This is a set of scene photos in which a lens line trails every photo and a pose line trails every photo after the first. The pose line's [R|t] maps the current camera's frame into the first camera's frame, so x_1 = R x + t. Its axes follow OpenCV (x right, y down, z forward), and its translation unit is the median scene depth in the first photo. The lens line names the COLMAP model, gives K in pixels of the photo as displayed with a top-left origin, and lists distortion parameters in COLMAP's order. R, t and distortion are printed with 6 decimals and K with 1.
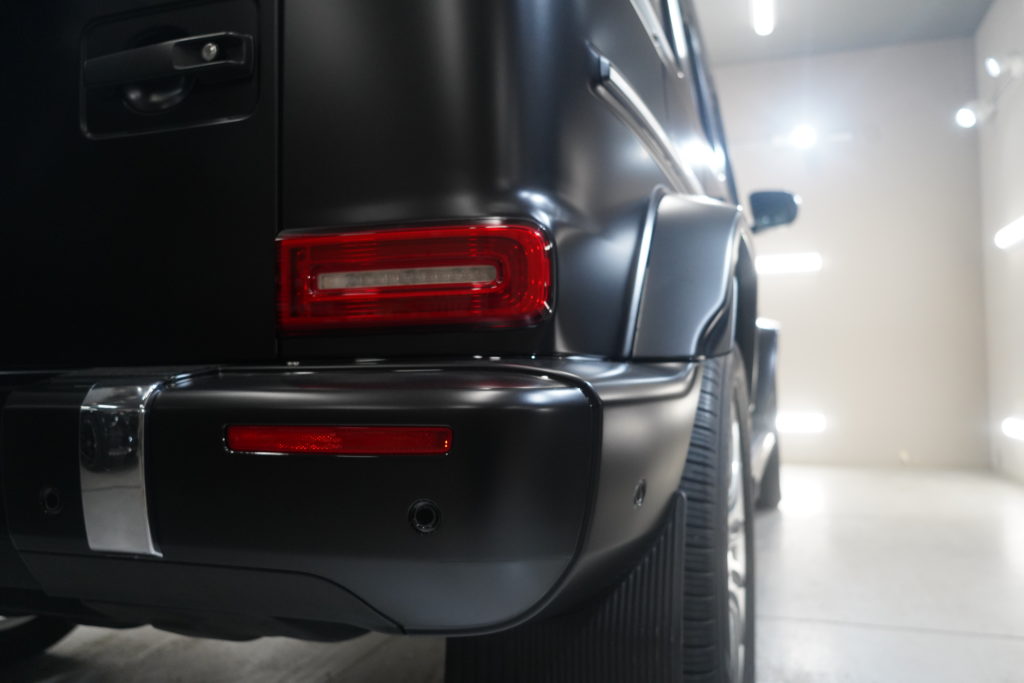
lens RADIAL K [[858.0, 0, 512.0], [0, 858.0, 341.5], [0, 0, 1]] dist [0.005698, 0.001893]
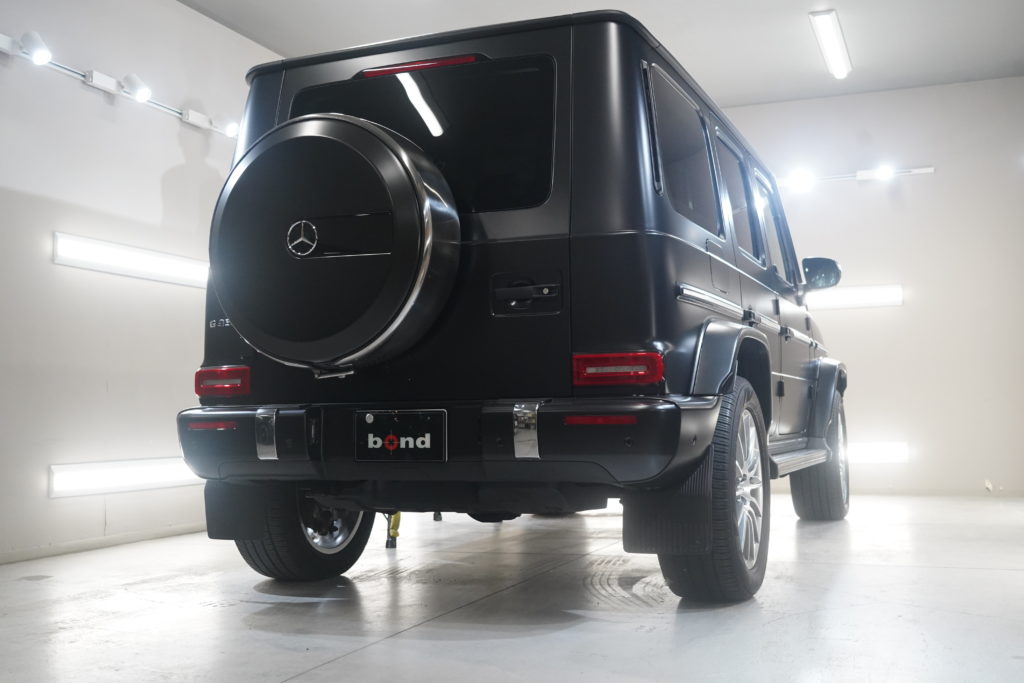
lens RADIAL K [[1112.6, 0, 512.0], [0, 1112.6, 341.5], [0, 0, 1]] dist [0.007755, -0.002575]
pose [[0.998373, -0.007855, -0.056484, -0.249231], [0.006521, 0.999696, -0.023764, -0.074517], [0.056654, 0.023357, 0.998121, -2.760162]]
